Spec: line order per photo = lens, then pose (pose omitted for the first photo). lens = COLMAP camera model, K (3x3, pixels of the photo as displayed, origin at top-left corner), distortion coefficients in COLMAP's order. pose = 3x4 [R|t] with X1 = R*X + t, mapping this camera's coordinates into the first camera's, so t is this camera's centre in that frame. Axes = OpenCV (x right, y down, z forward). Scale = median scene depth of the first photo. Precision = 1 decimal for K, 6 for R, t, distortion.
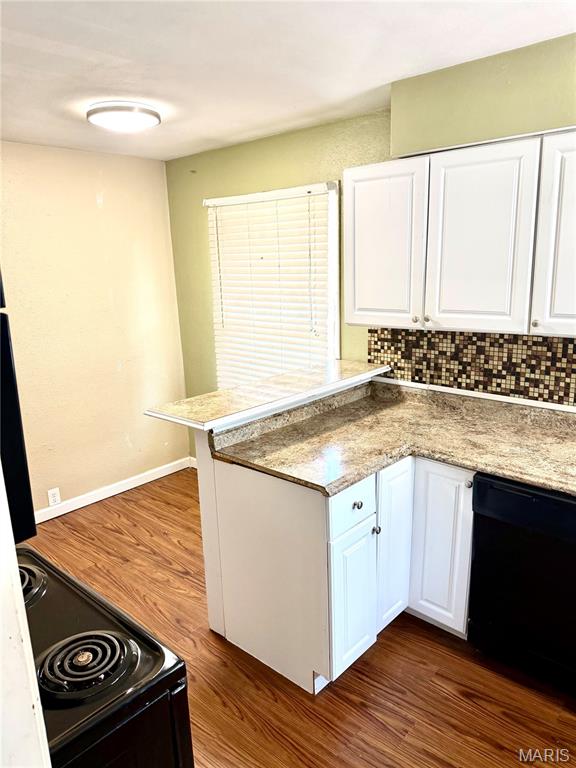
lens RADIAL K [[542.0, 0, 288.9], [0, 542.0, 384.7], [0, 0, 1]] dist [0.007339, -0.001852]
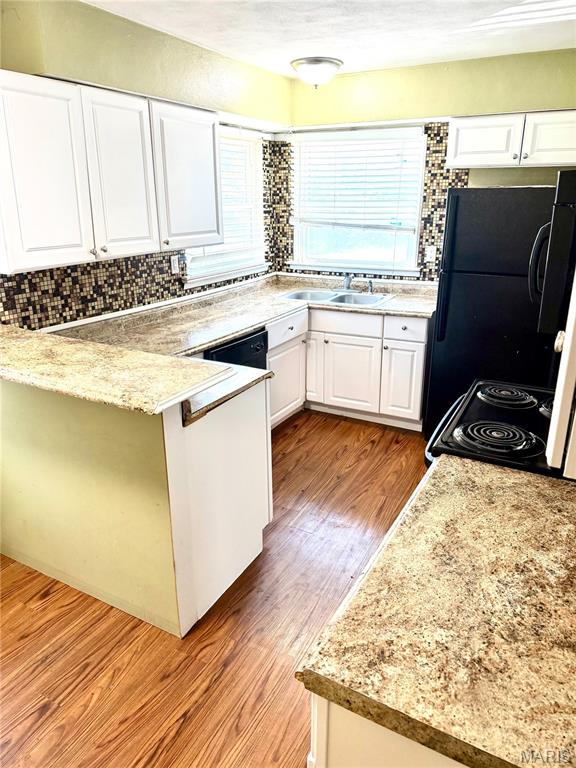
lens RADIAL K [[542.0, 0, 288.8], [0, 542.0, 383.5], [0, 0, 1]] dist [0.007339, -0.001852]
pose [[-0.234664, -0.293151, 0.926820, -0.788635], [0.220671, 0.912486, 0.344489, -0.151744], [-0.946698, 0.285362, -0.149438, 0.798934]]
